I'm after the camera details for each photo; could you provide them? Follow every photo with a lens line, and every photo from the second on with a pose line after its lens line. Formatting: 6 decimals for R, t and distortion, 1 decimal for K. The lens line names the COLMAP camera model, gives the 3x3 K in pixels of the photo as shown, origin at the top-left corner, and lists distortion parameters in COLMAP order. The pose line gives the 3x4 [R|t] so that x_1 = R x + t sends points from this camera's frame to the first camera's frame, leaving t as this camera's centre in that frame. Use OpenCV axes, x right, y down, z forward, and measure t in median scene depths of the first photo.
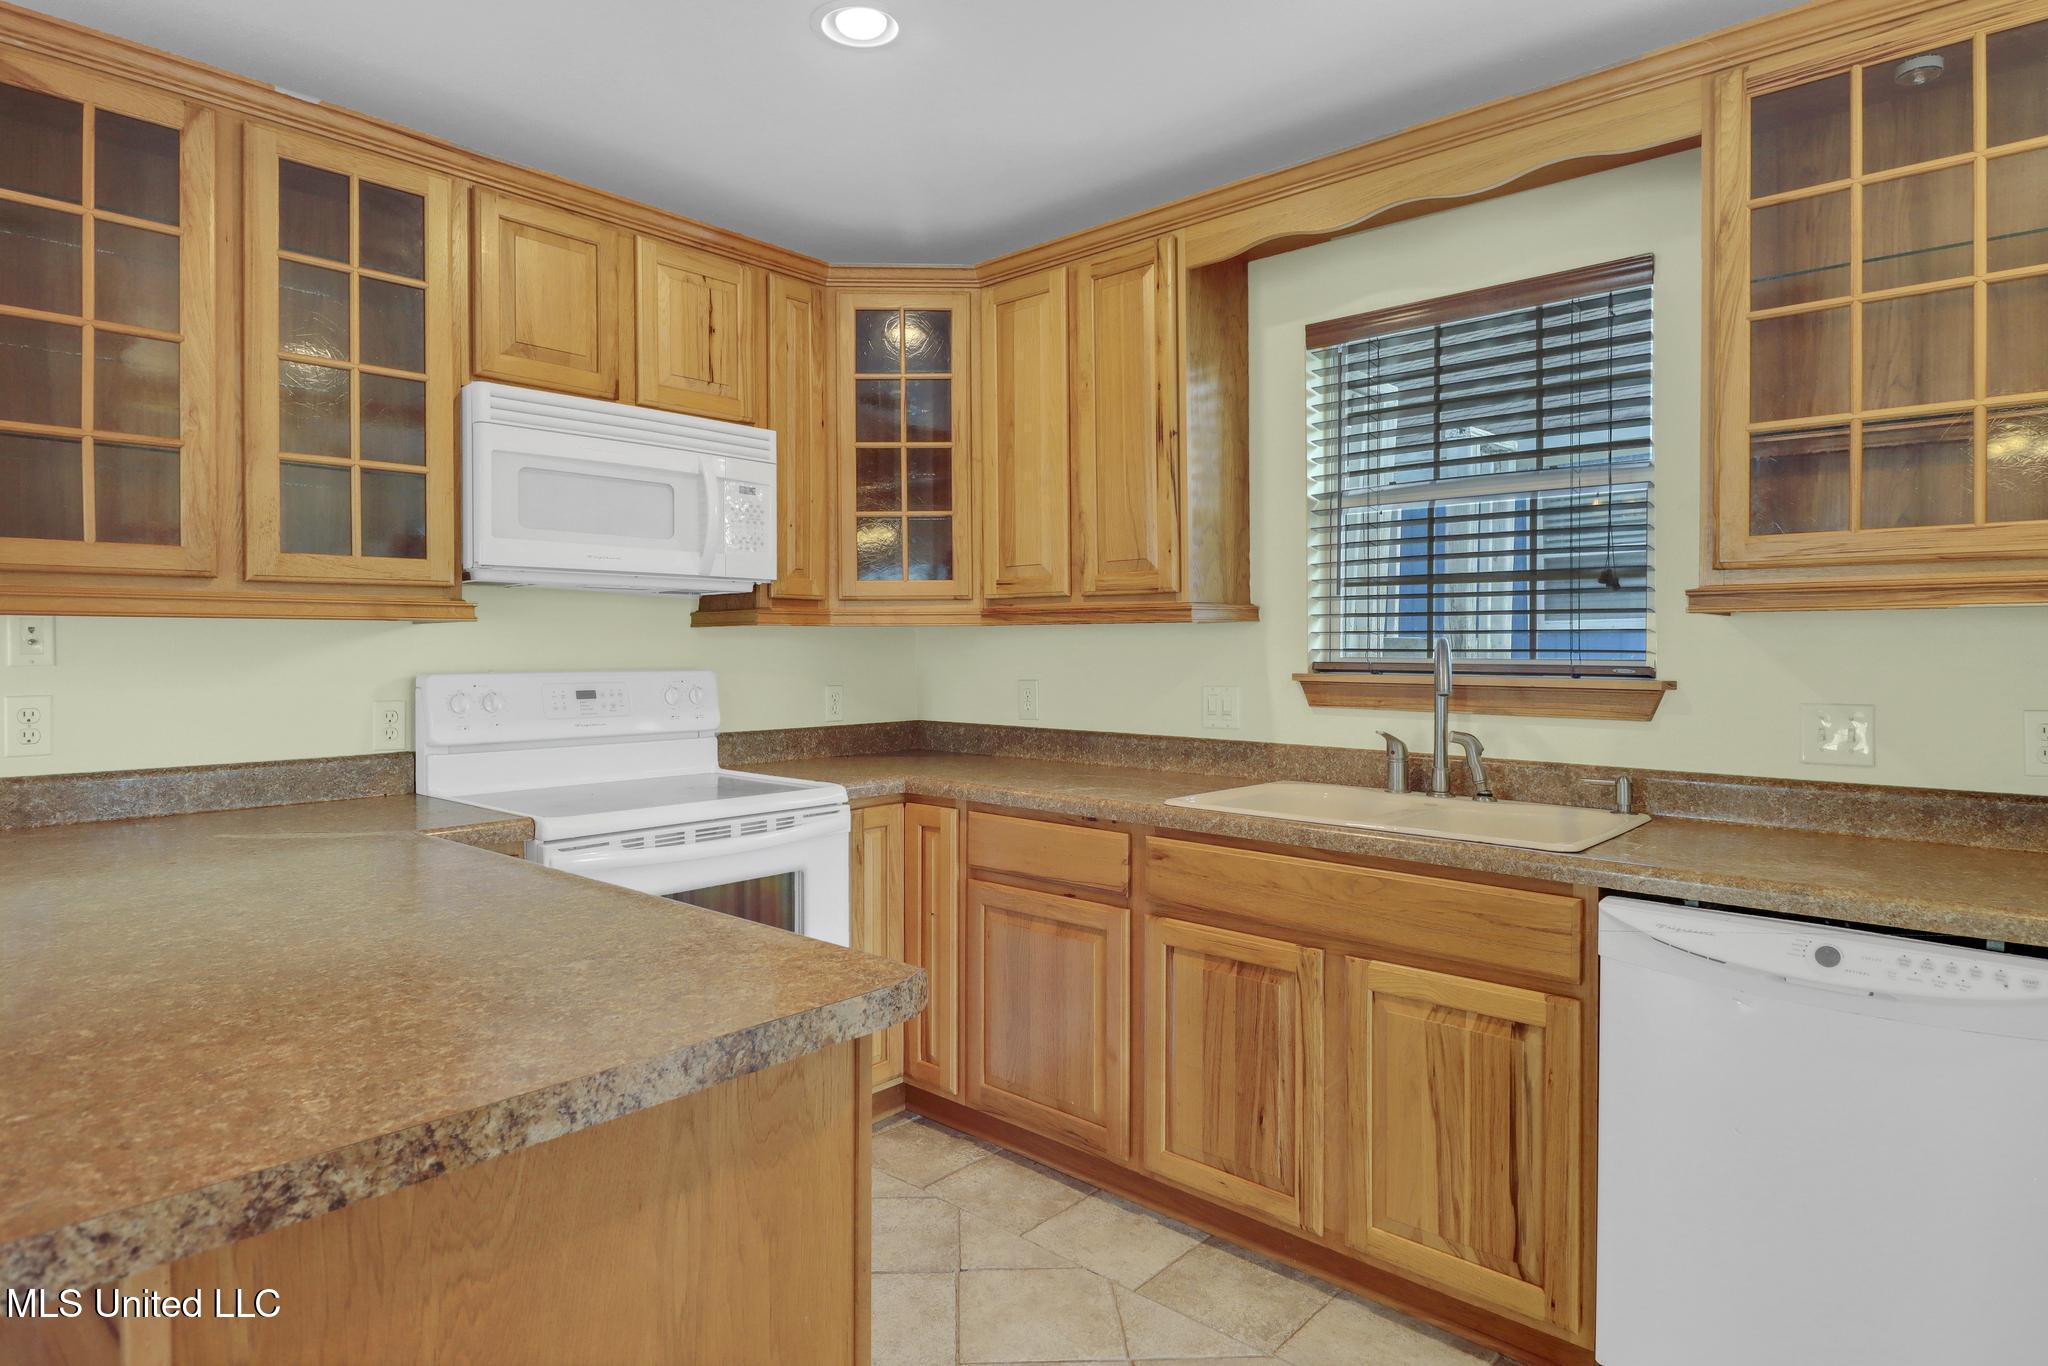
lens RADIAL K [[1123.4, 0, 1040.7], [0, 1123.4, 644.1], [0, 0, 1]] dist [0.006419, -0.001338]
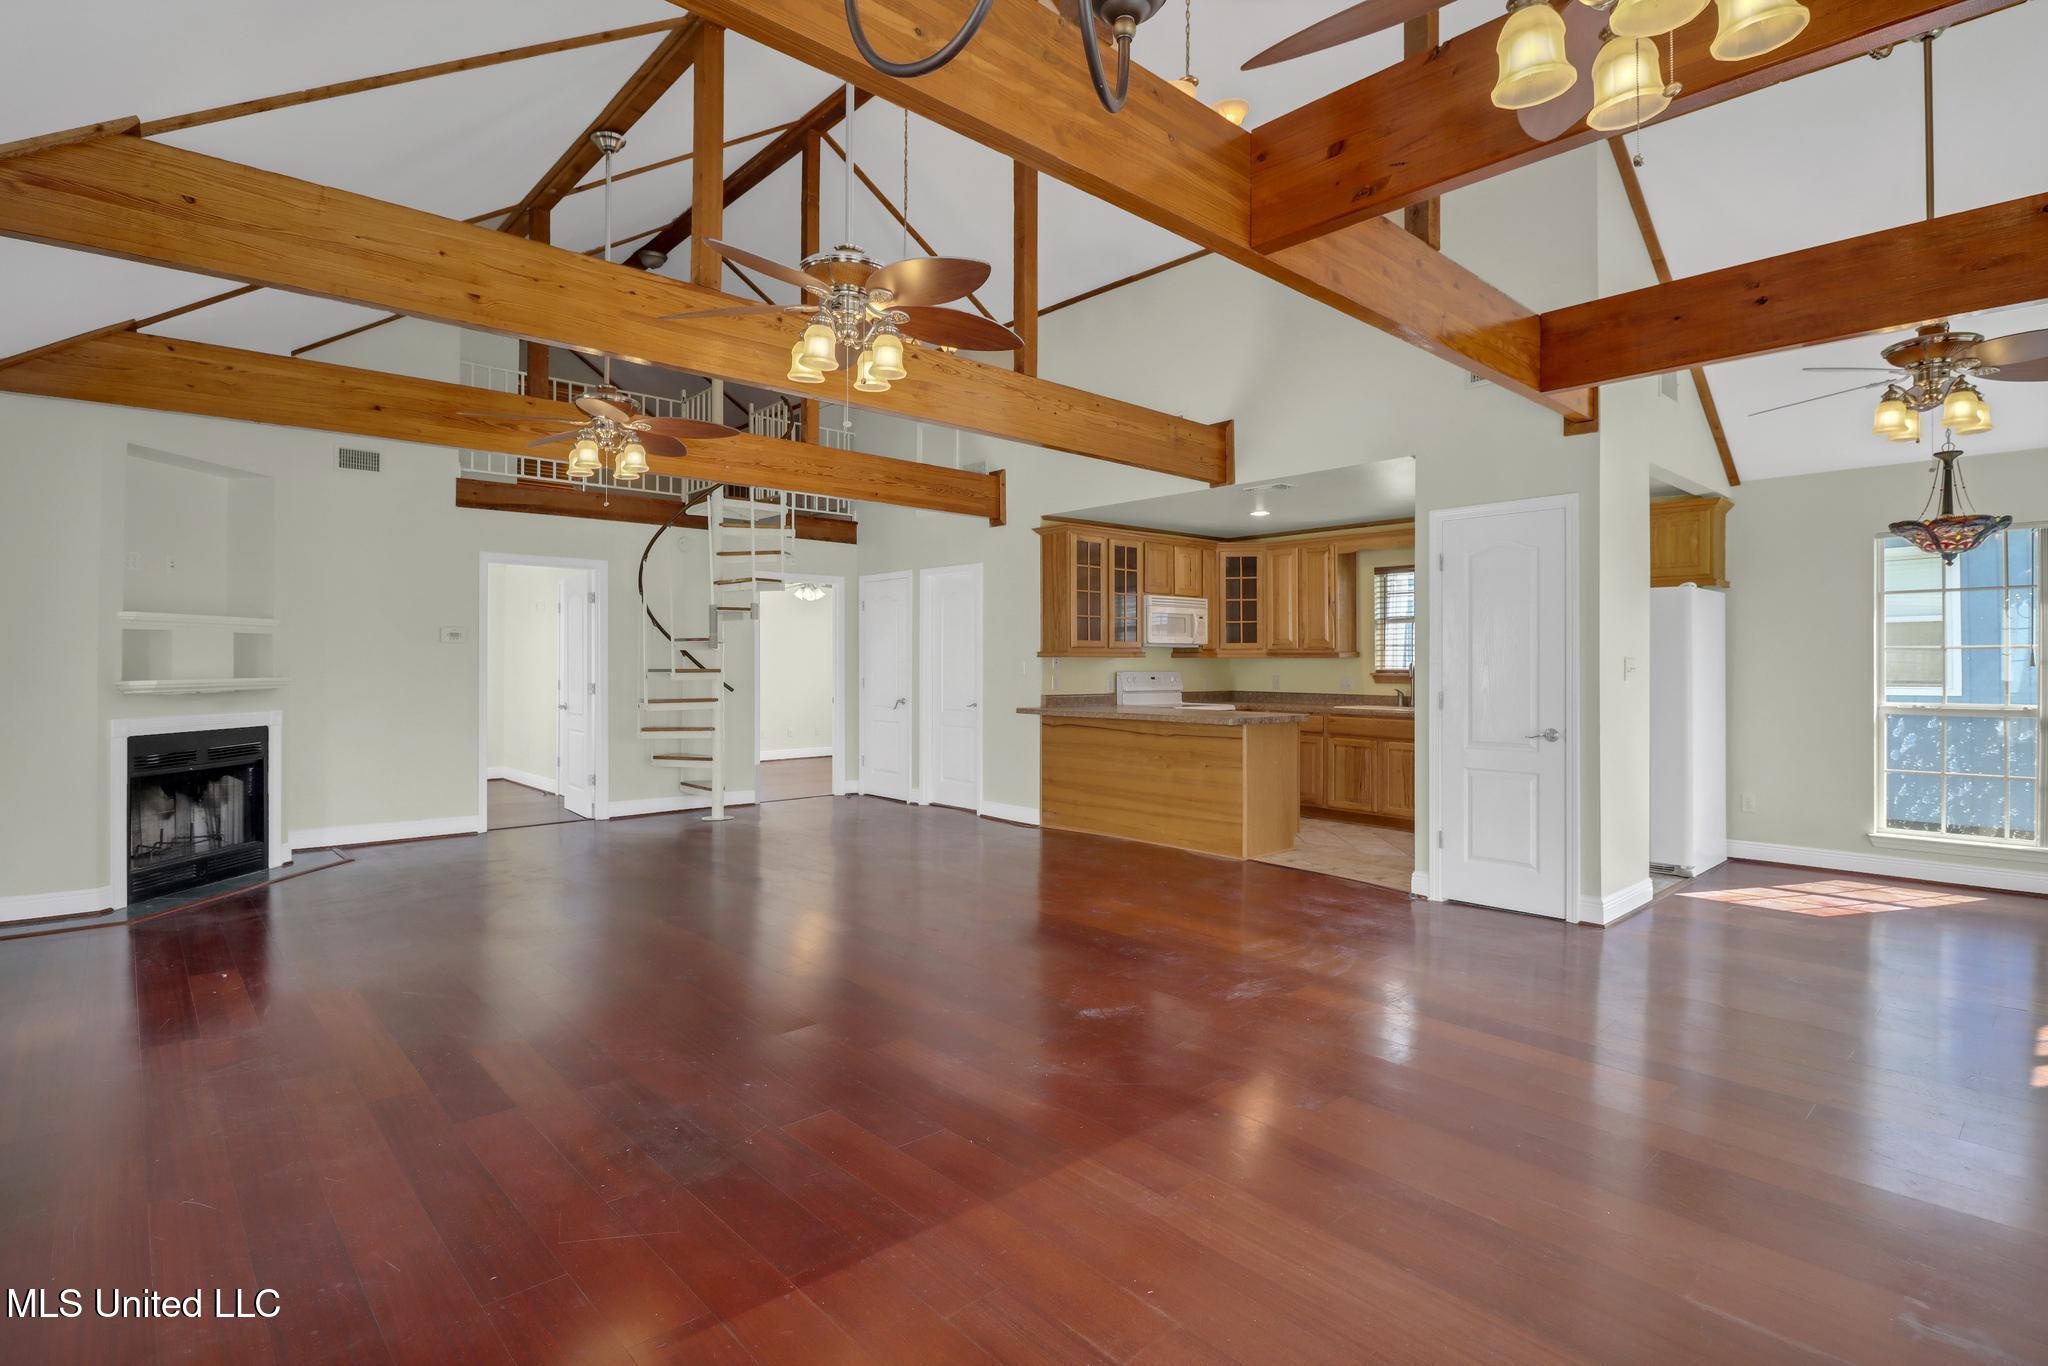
lens RADIAL K [[1005.0, 0, 1011.4], [0, 1005.0, 661.3], [0, 0, 1]] dist [-0.001652, -0.000212]
pose [[0.992056, 0.003643, -0.125742, -0.472318], [-0.003751, 0.999993, -0.000625, -0.003114], [0.125739, 0.001091, 0.992063, -2.166157]]
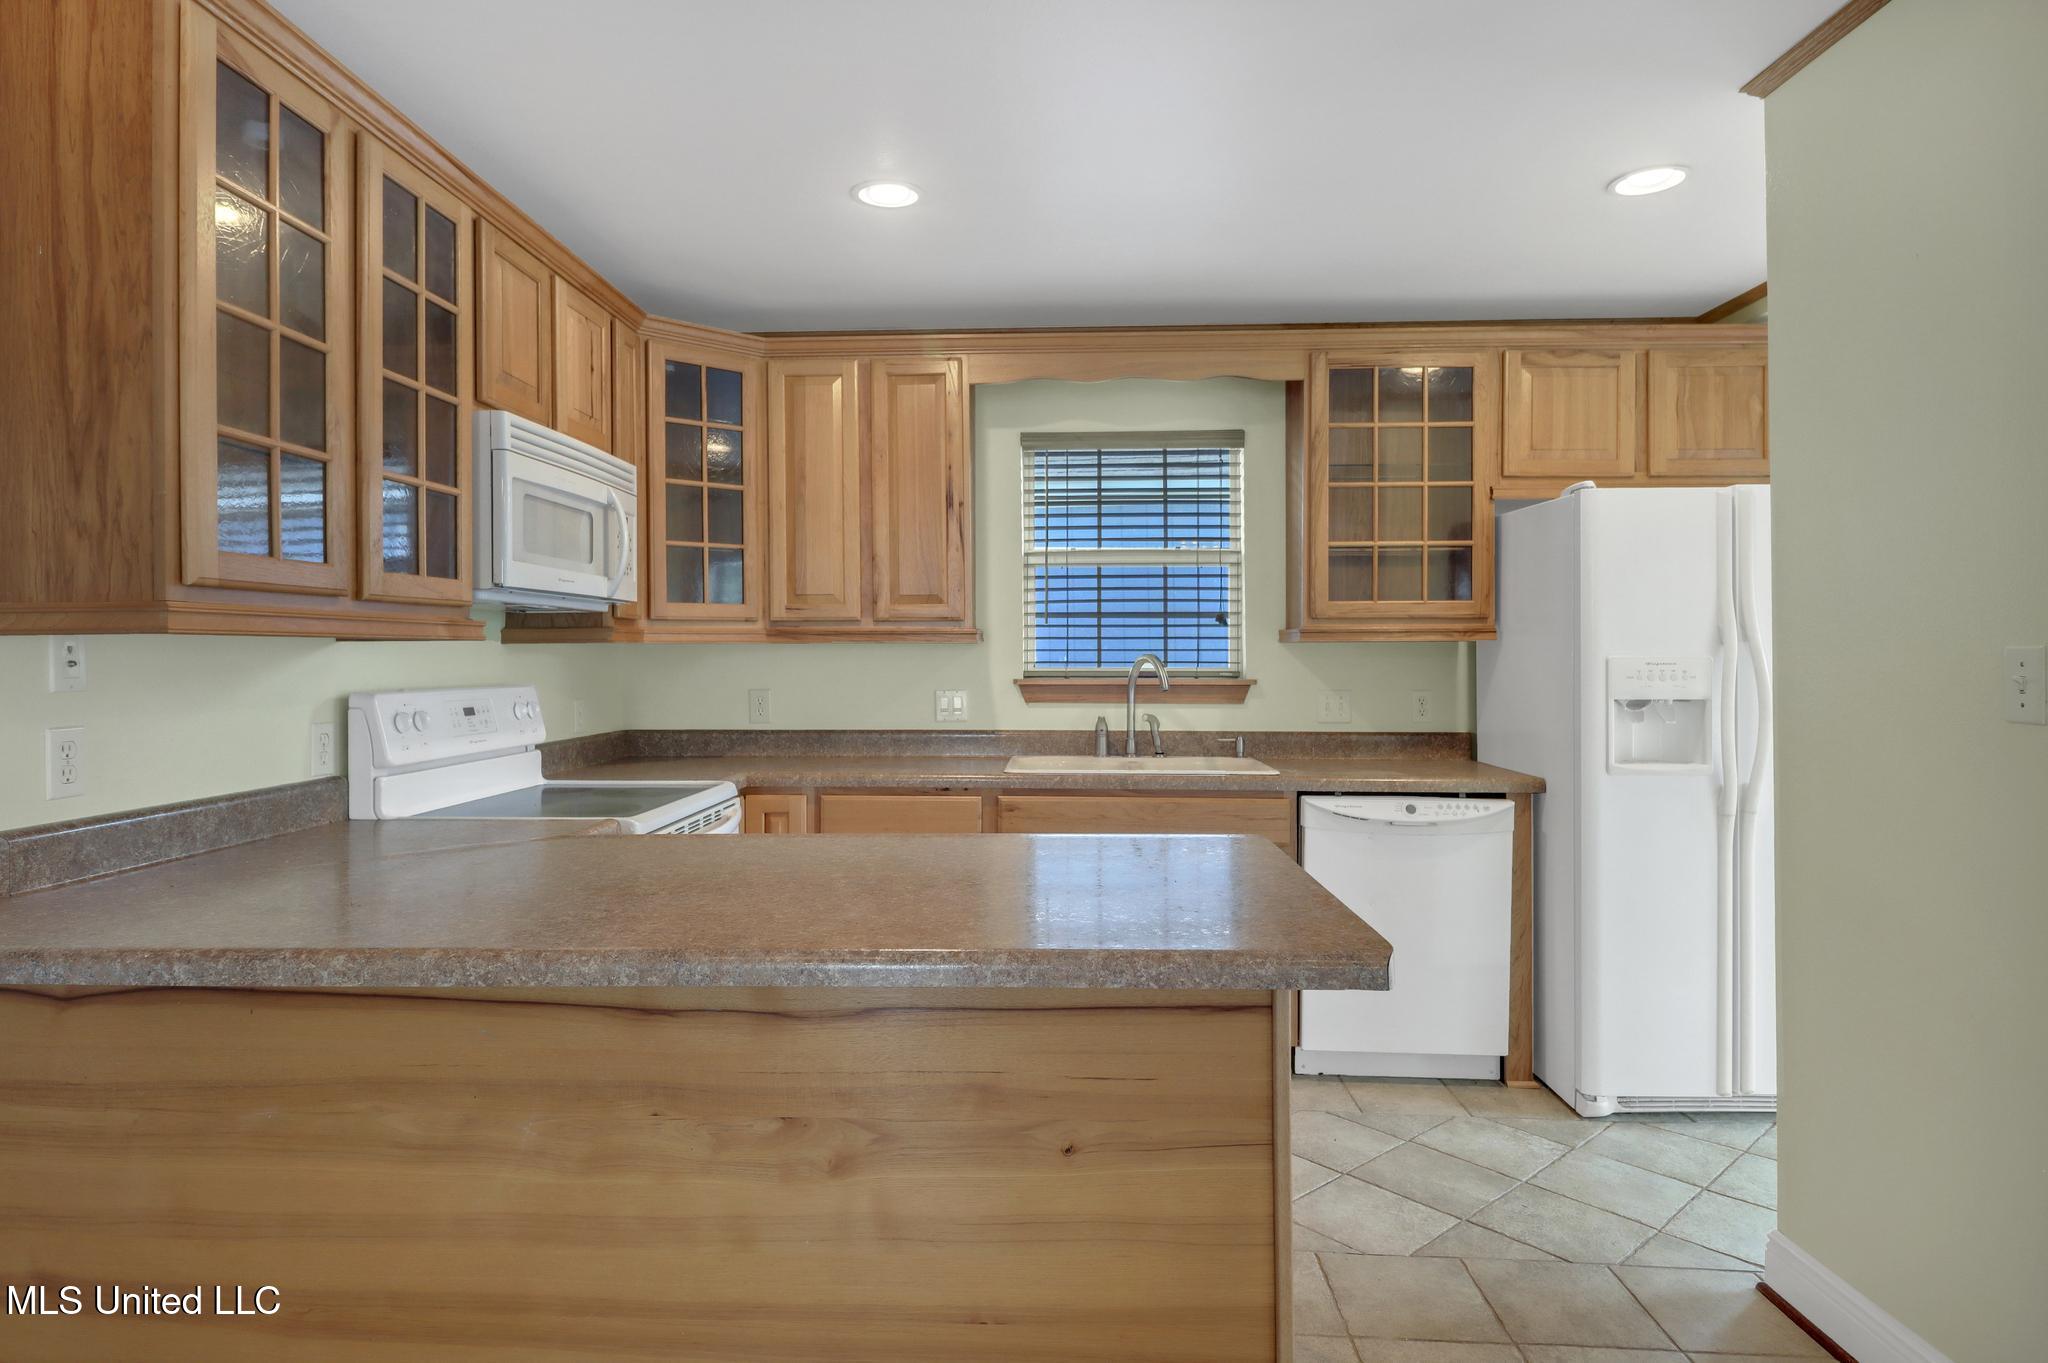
lens RADIAL K [[1123.4, 0, 997.8], [0, 1123.4, 648.6], [0, 0, 1]] dist [0.006419, -0.001338]
pose [[0.780969, 0.001493, 0.624568, -0.700435], [0.000704, 0.999994, -0.003271, -0.008141], [-0.624570, 0.002994, 0.780963, -0.087027]]
